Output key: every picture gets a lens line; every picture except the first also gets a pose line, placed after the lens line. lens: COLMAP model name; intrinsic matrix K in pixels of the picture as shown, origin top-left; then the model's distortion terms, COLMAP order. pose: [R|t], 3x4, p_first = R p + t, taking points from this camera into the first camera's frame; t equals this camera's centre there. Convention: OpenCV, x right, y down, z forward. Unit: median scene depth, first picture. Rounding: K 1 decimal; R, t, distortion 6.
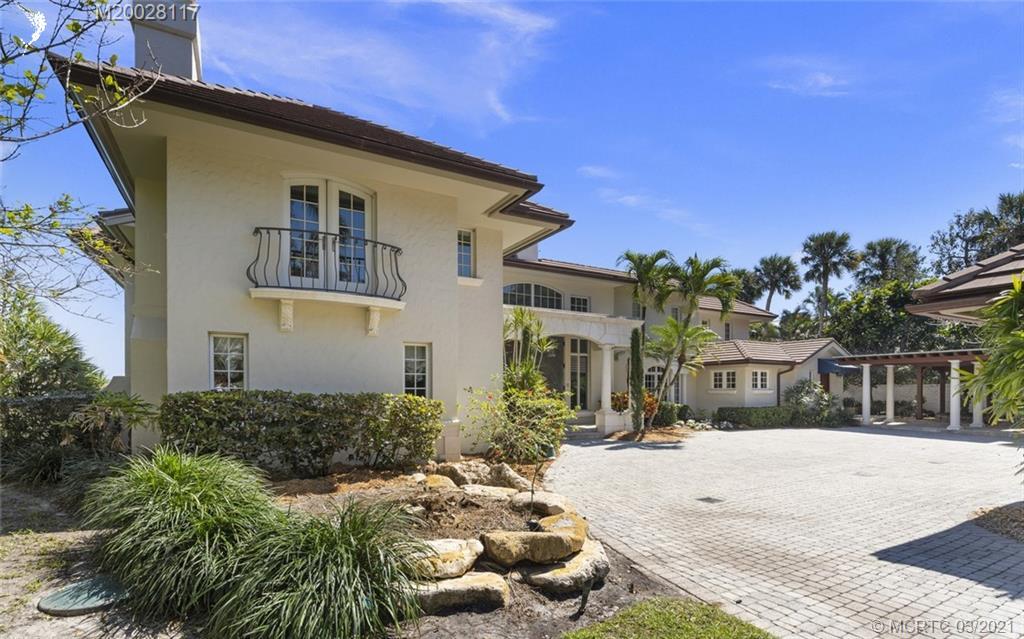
lens RADIAL K [[466.6, 0, 517.5], [0, 466.6, 392.6], [0, 0, 1]] dist [-0.010233, 0.001216]
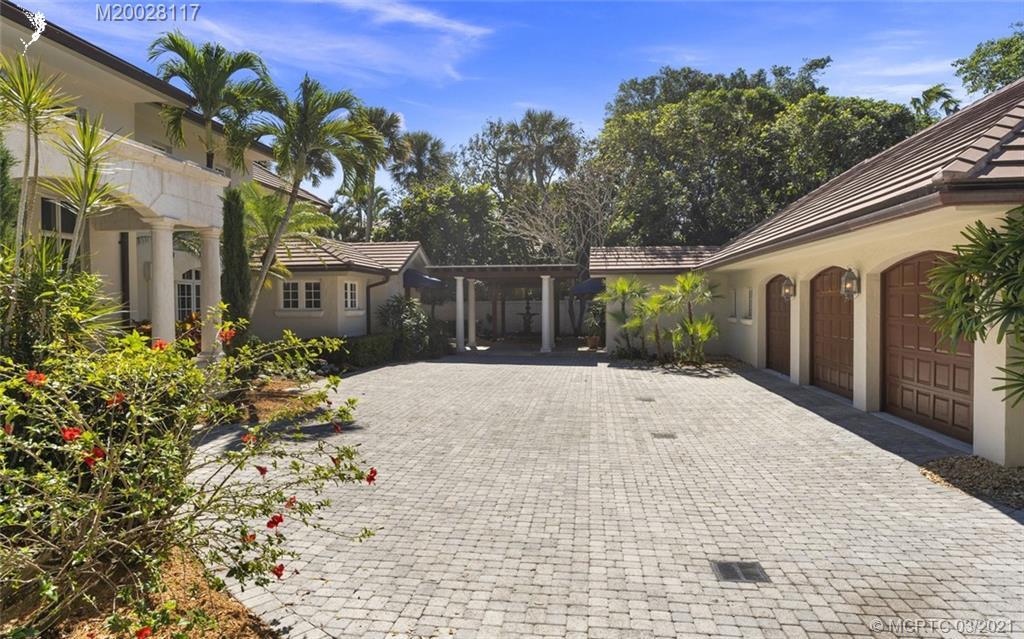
lens RADIAL K [[623.5, 0, 506.5], [0, 623.5, 318.7], [0, 0, 1]] dist [-0.003486, -0.001175]
pose [[0.607968, -0.021834, 0.793661, -0.069014], [0.009641, 0.999751, 0.020118, -0.010163], [-0.793903, -0.004579, 0.608027, 0.276644]]
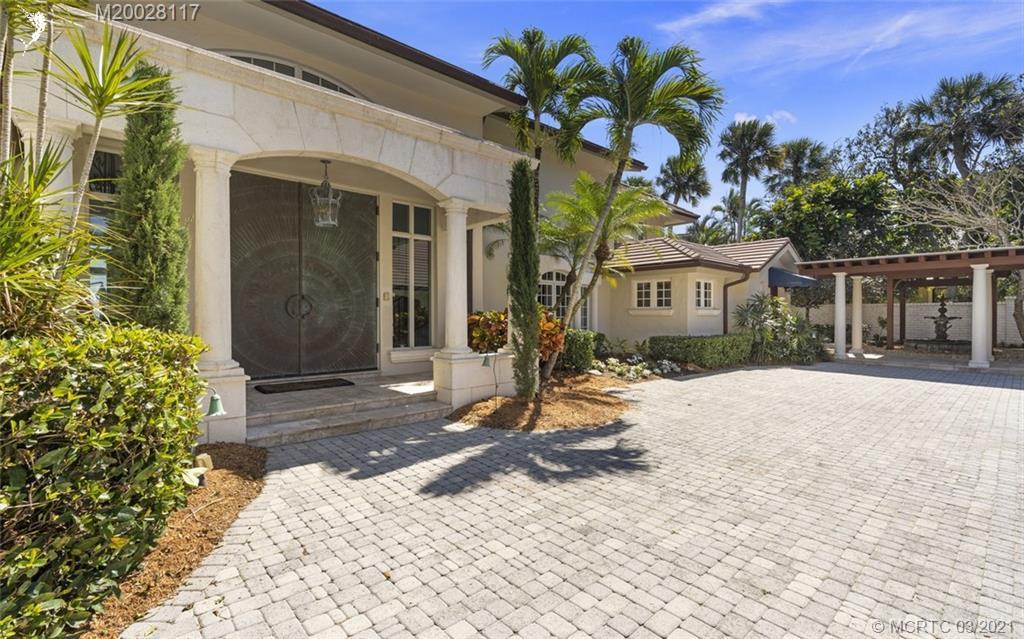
lens RADIAL K [[466.6, 0, 510.1], [0, 466.6, 320.9], [0, 0, 1]] dist [-0.010233, 0.001216]
pose [[0.976374, -0.003454, 0.216058, 0.110997], [0.001495, 0.999956, 0.009231, 0.004372], [-0.216081, -0.008690, 0.976337, 0.429251]]
